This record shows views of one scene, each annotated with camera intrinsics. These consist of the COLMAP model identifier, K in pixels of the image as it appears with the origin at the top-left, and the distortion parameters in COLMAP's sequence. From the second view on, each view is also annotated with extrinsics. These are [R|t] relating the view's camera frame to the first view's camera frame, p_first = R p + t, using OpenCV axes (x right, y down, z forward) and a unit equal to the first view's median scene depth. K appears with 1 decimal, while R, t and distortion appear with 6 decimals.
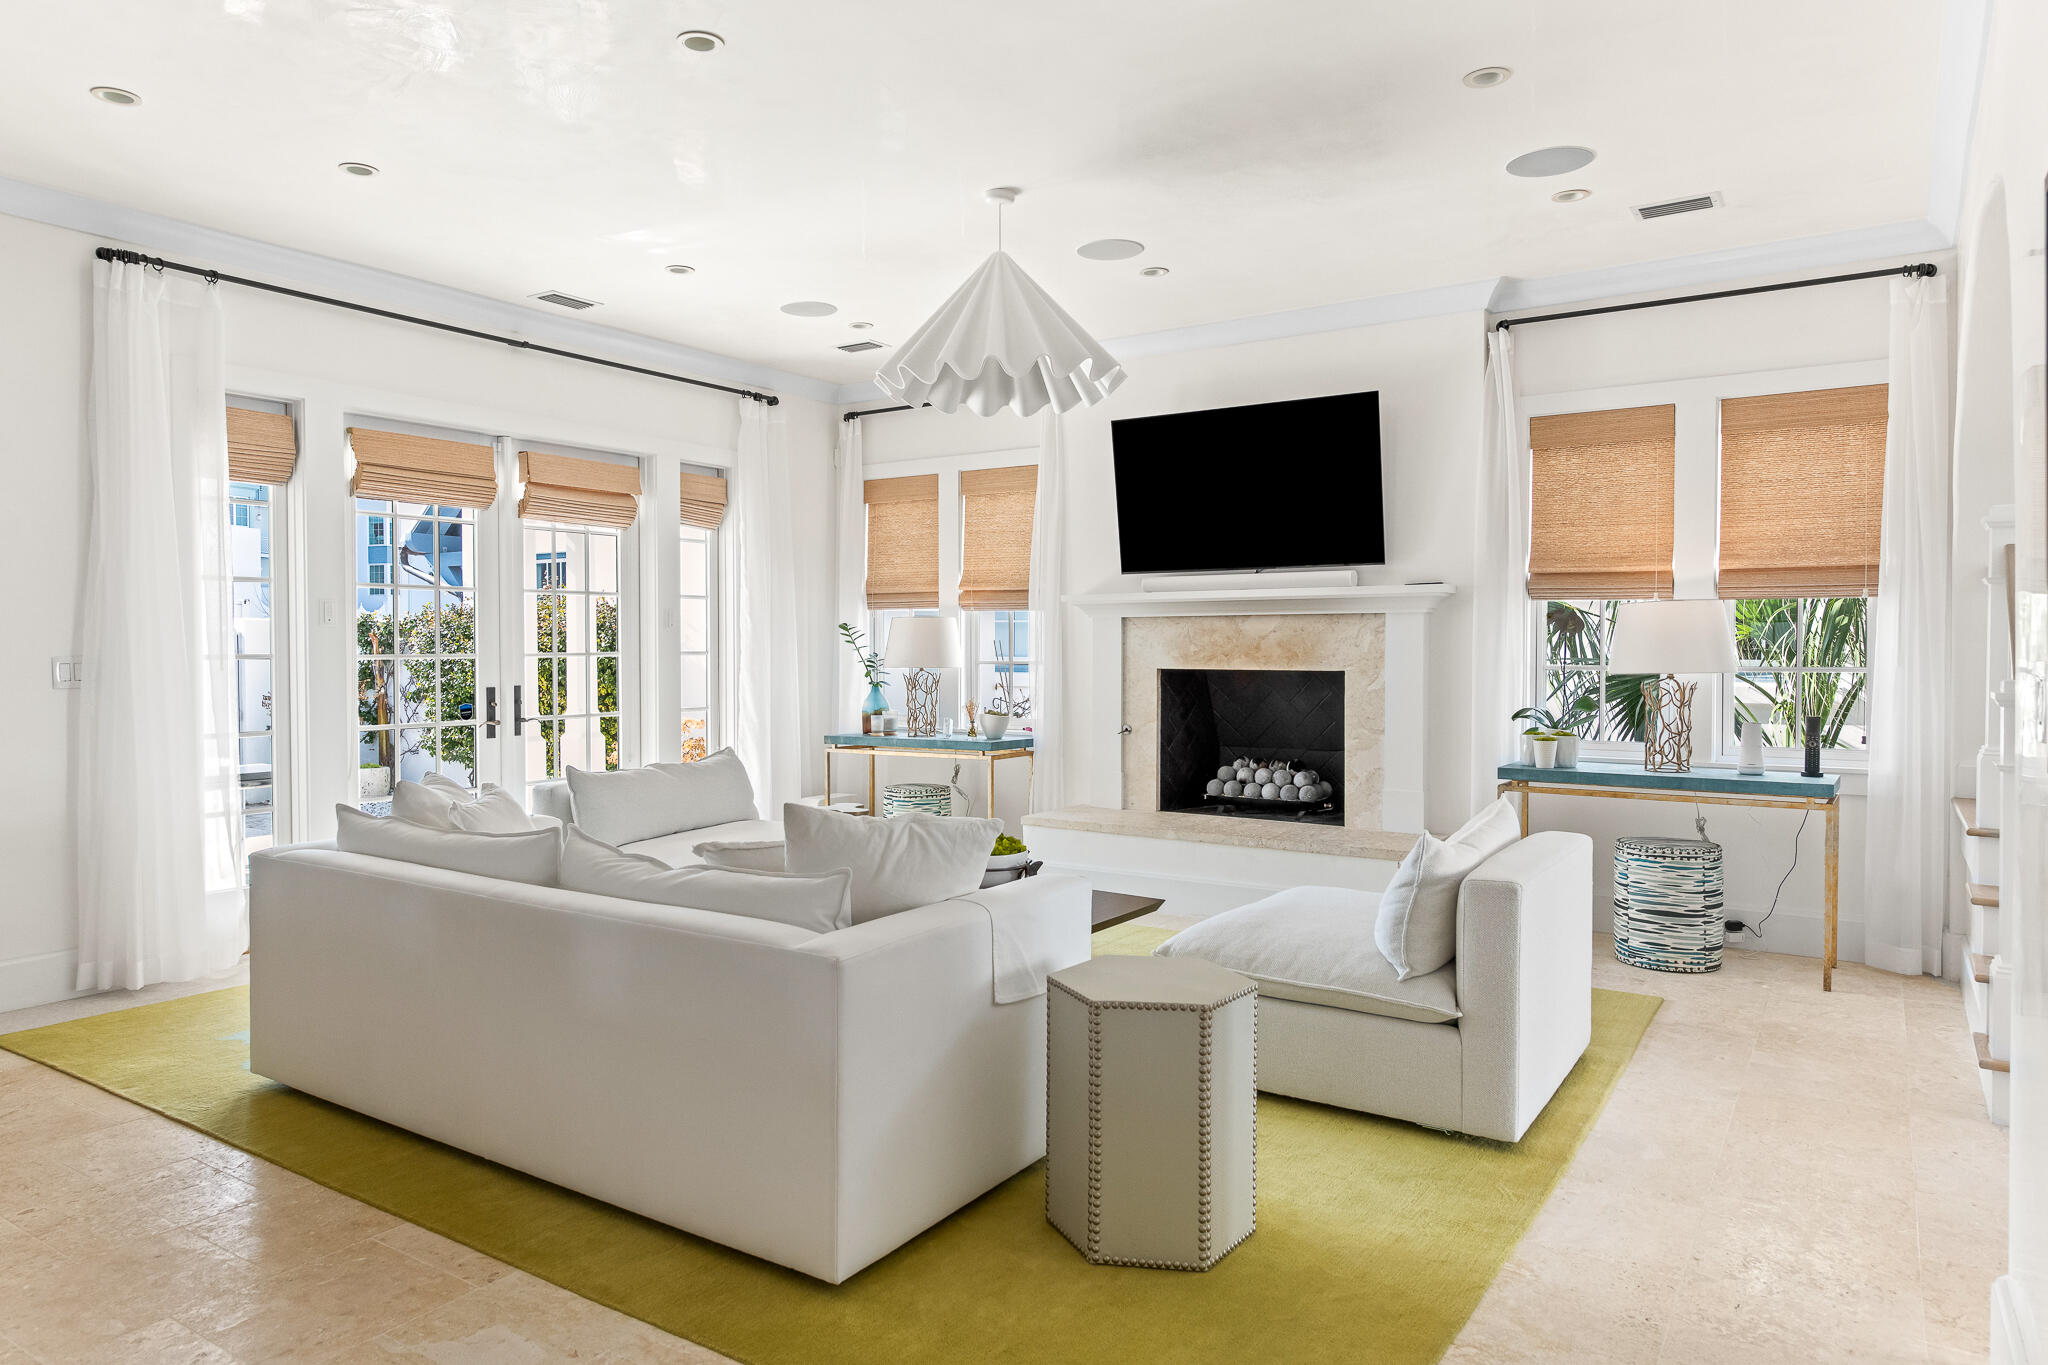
lens RADIAL K [[1294.9, 0, 990.5], [0, 1294.9, 675.1], [0, 0, 1]] dist [0.000126, -0.000636]
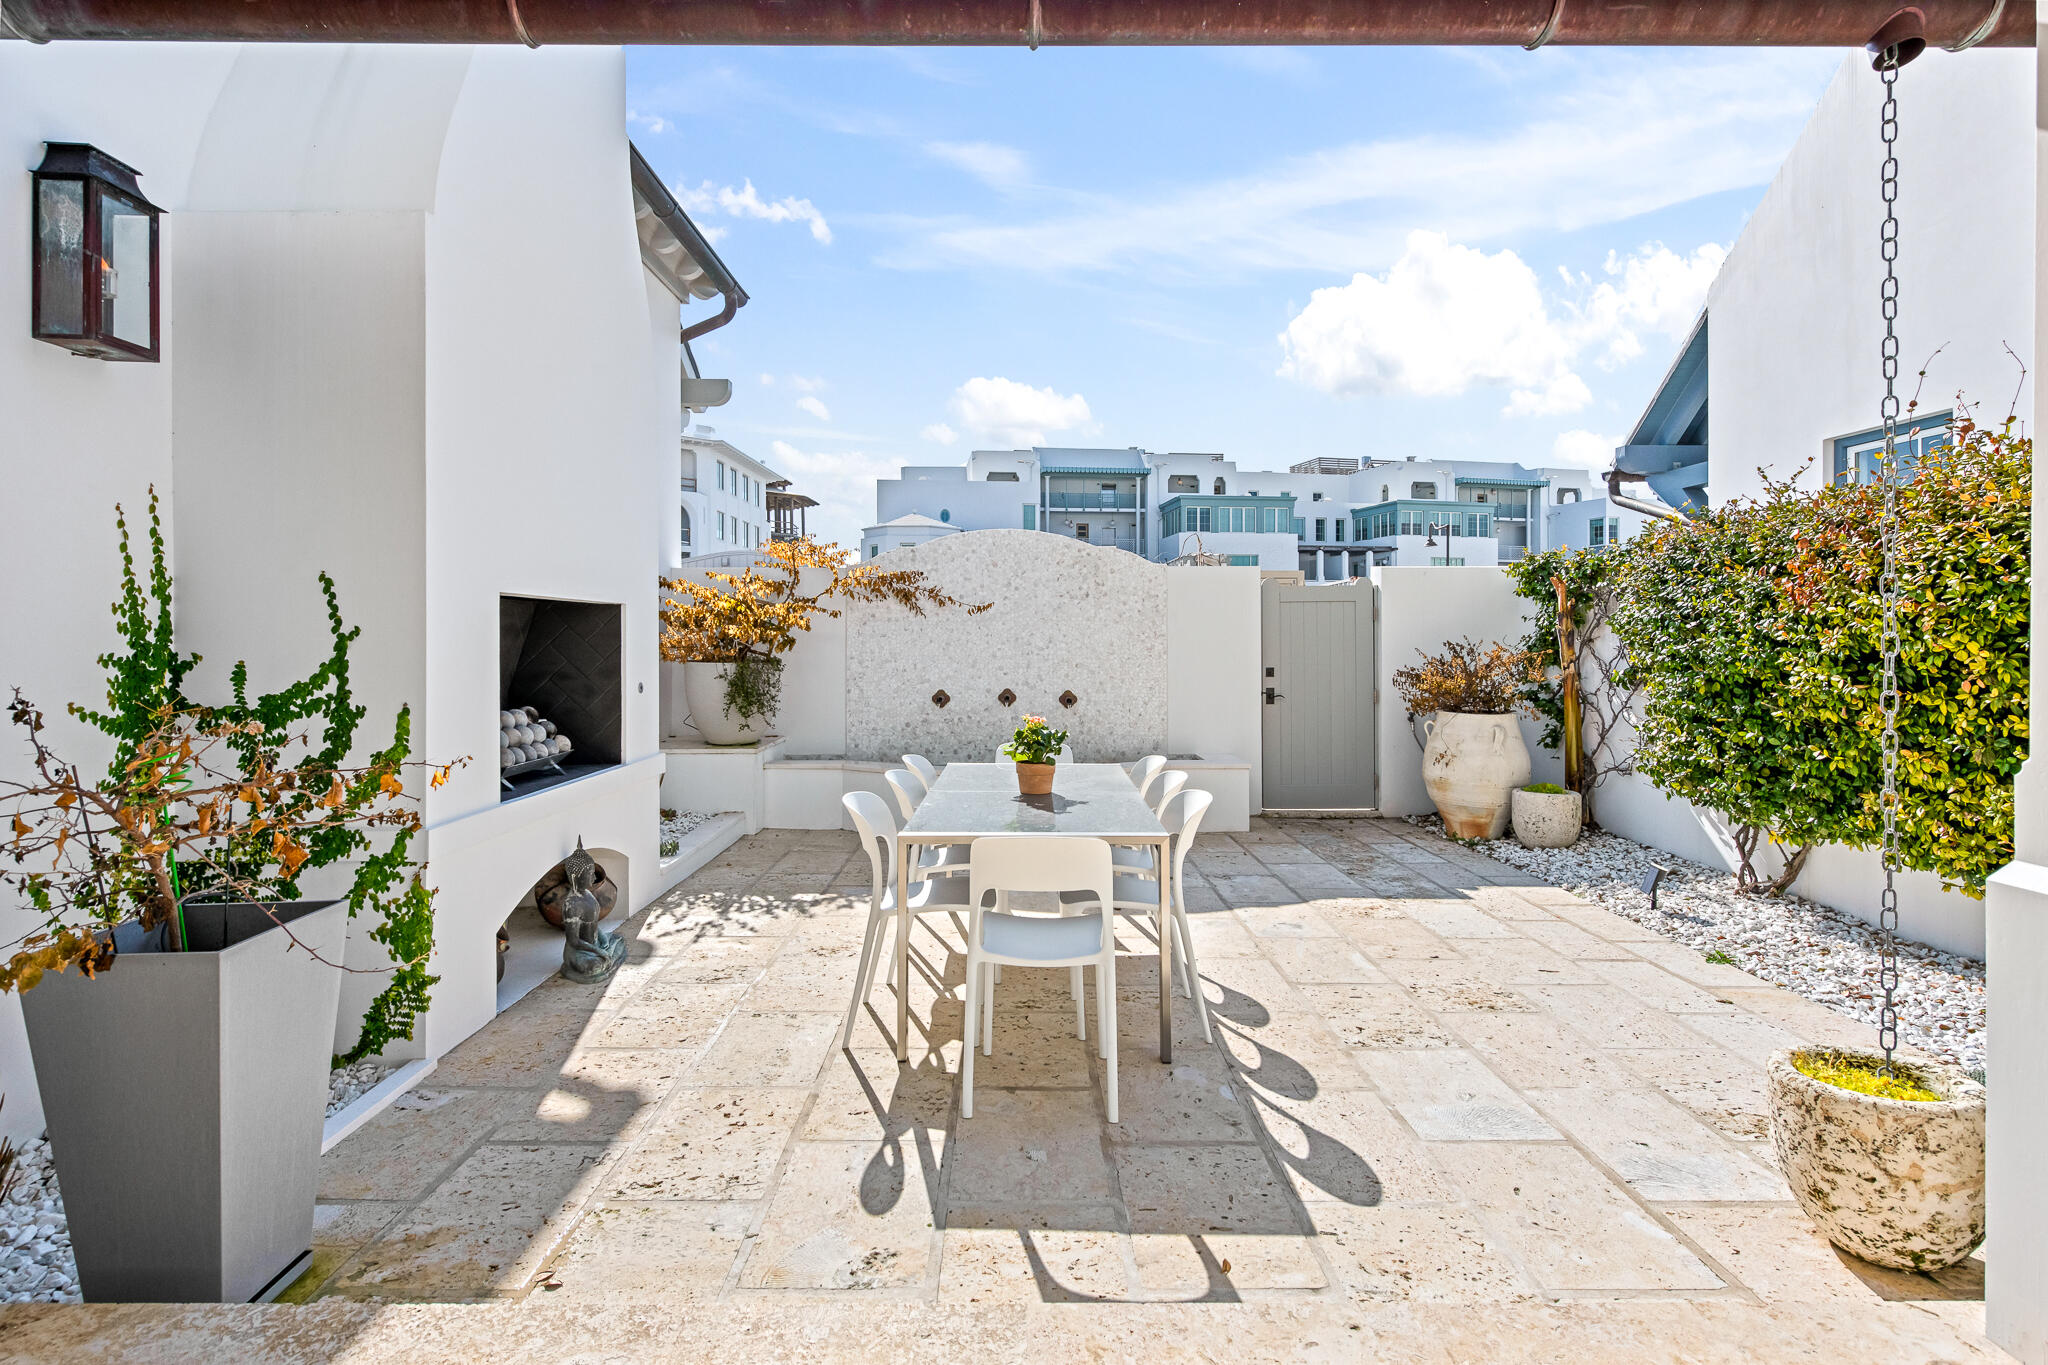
lens RADIAL K [[999.5, 0, 1018.8], [0, 999.5, 641.5], [0, 0, 1]] dist [0.000103, -0.000021]
pose [[0.567101, 0.000811, -0.823648, -0.209411], [-0.016449, 0.999811, -0.010341, 0.008054], [0.823484, 0.019413, 0.567007, 0.475006]]
